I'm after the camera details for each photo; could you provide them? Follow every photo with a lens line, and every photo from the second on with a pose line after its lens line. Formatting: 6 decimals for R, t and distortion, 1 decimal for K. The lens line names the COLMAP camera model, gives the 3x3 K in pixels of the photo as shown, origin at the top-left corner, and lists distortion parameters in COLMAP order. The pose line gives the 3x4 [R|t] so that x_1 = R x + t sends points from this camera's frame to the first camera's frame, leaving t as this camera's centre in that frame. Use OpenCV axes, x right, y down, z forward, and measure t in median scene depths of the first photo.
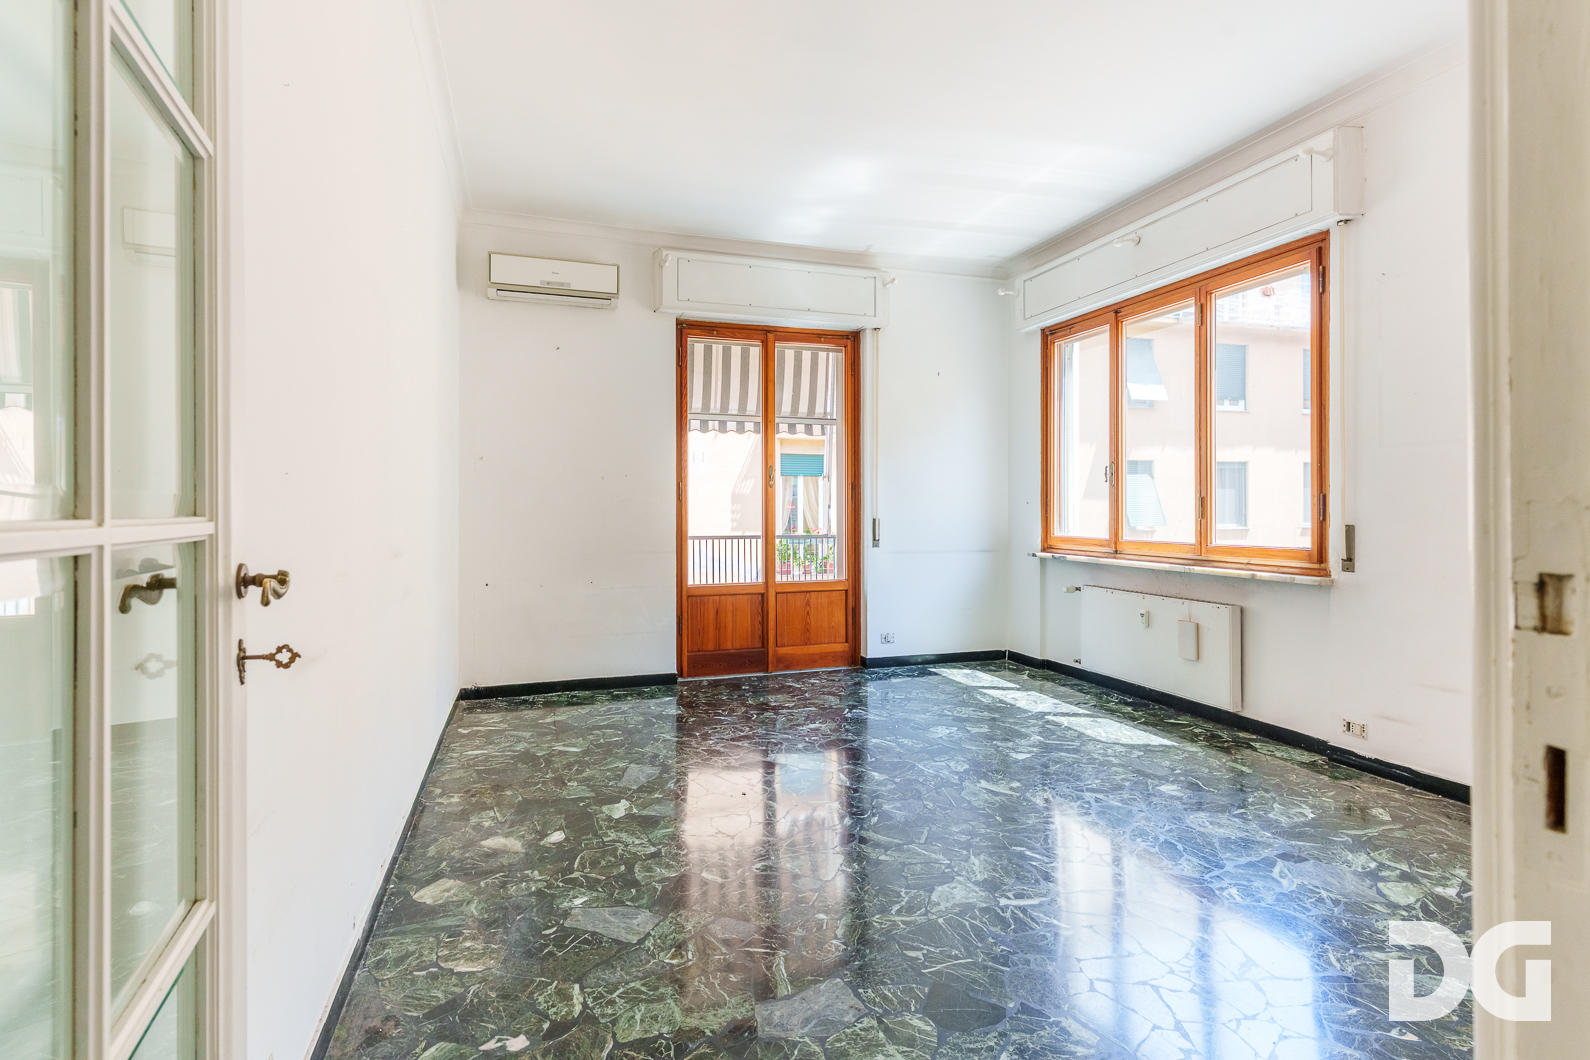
lens RADIAL K [[764.0, 0, 793.7], [0, 764.0, 508.1], [0, 0, 1]] dist [0.002176, -0.000057]
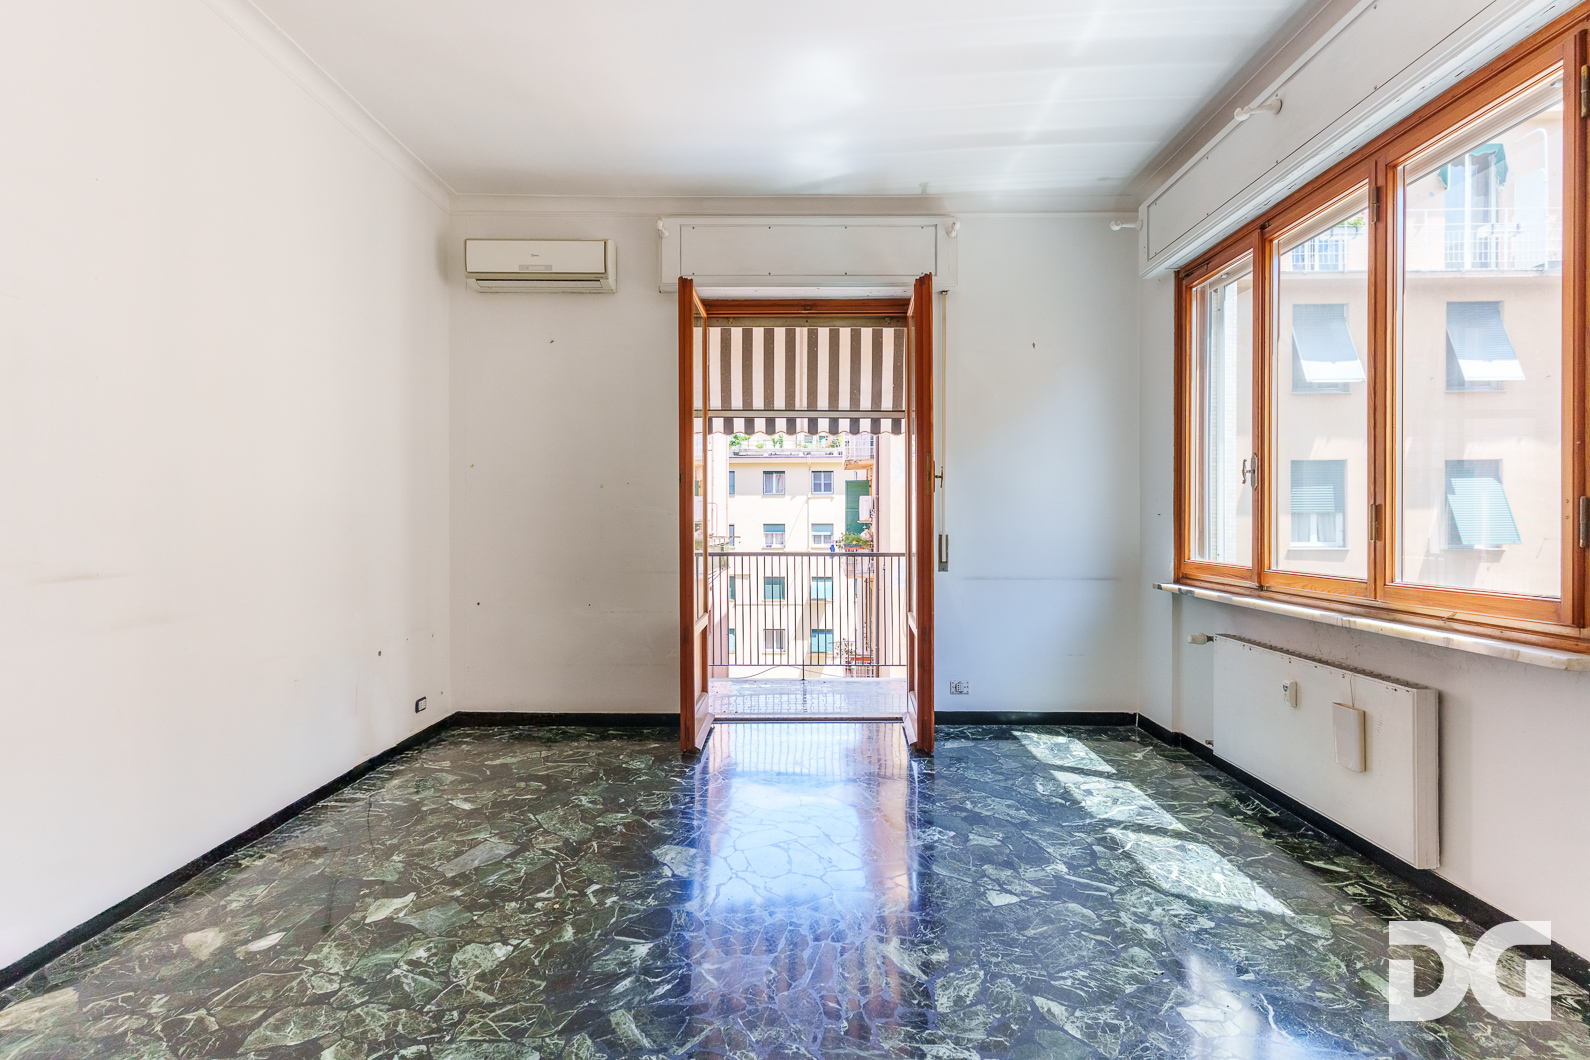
lens RADIAL K [[770.3, 0, 800.2], [0, 770.3, 525.7], [0, 0, 1]] dist [0.001234, -0.000175]
pose [[0.949780, 0.004282, -0.312890, 0.262253], [-0.002003, 0.999969, 0.007605, -0.001372], [0.312913, -0.006596, 0.949759, 0.246523]]
